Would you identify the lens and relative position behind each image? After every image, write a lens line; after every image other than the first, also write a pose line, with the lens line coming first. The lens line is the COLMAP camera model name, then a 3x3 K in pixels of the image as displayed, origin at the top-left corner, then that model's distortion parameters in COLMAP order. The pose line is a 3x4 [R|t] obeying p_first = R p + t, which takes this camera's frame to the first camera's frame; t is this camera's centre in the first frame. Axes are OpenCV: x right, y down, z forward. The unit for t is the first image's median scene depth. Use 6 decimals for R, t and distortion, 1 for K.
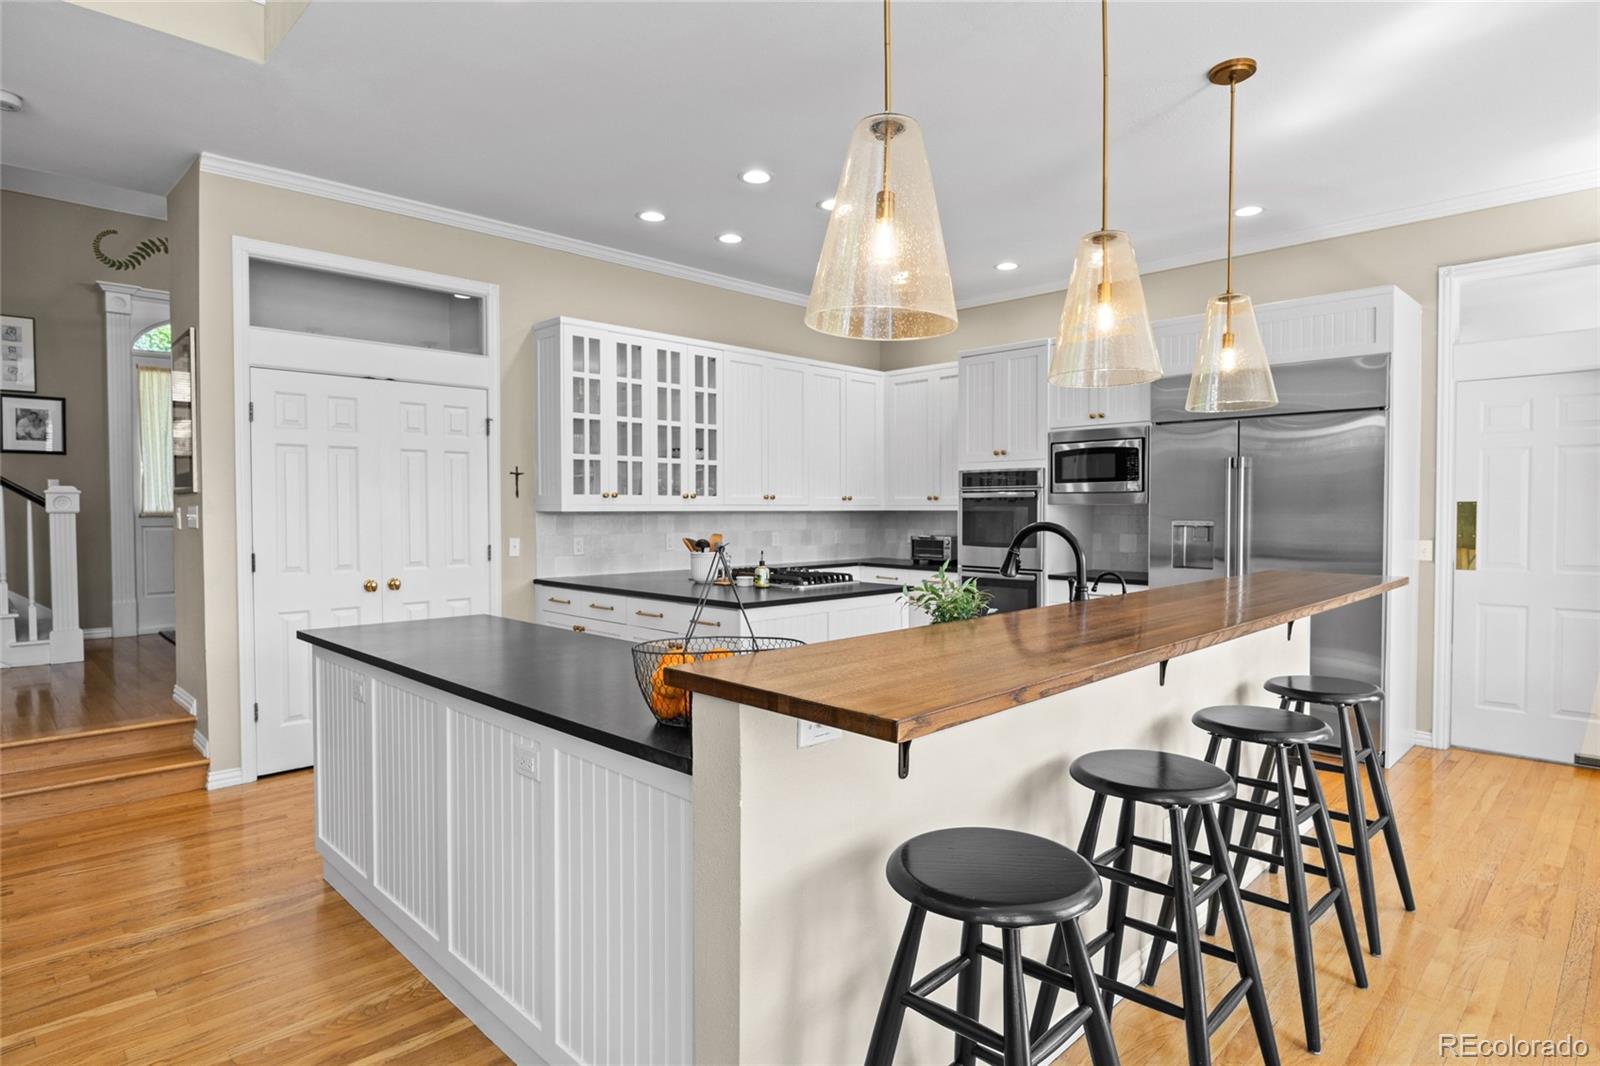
lens RADIAL K [[868.9, 0, 804.9], [0, 868.9, 530.0], [0, 0, 1]] dist [-0.002344, -0.002145]
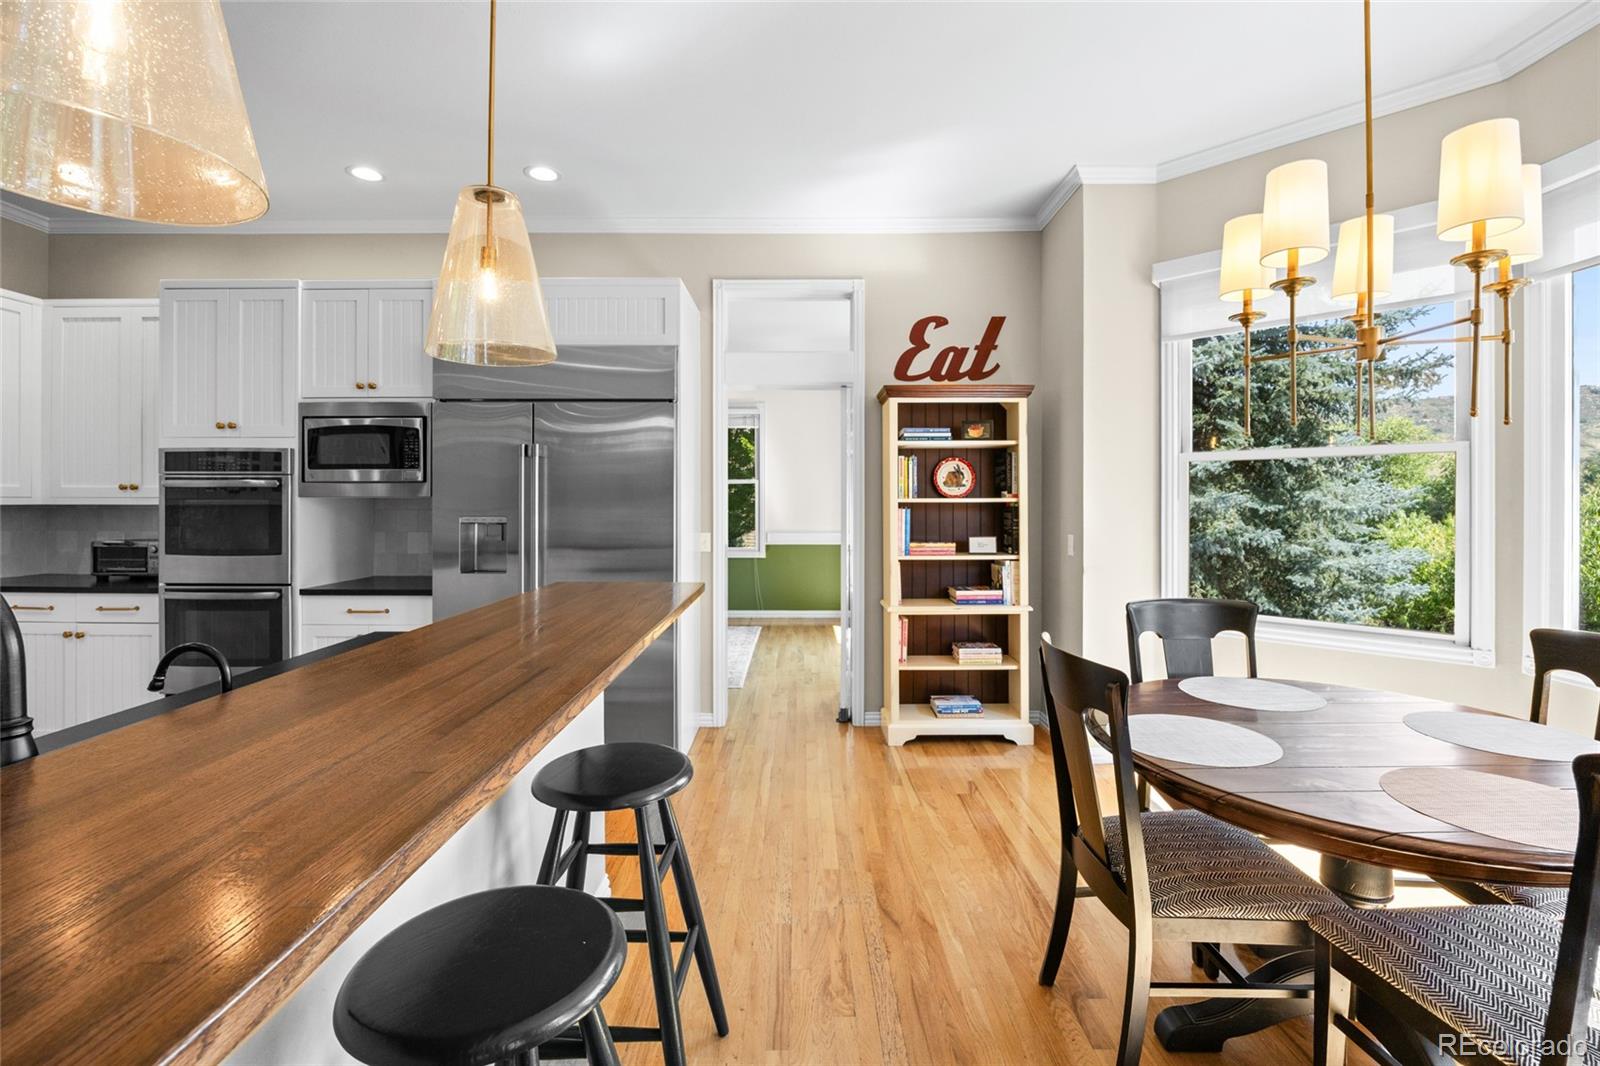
lens RADIAL K [[704.5, 0, 805.8], [0, 704.5, 505.2], [0, 0, 1]] dist [-0.013434, -0.000038]
pose [[0.704402, -0.000221, 0.709802, 0.159906], [0.015523, 0.999766, -0.015094, -0.006037], [-0.709632, 0.021651, 0.704240, 0.257196]]
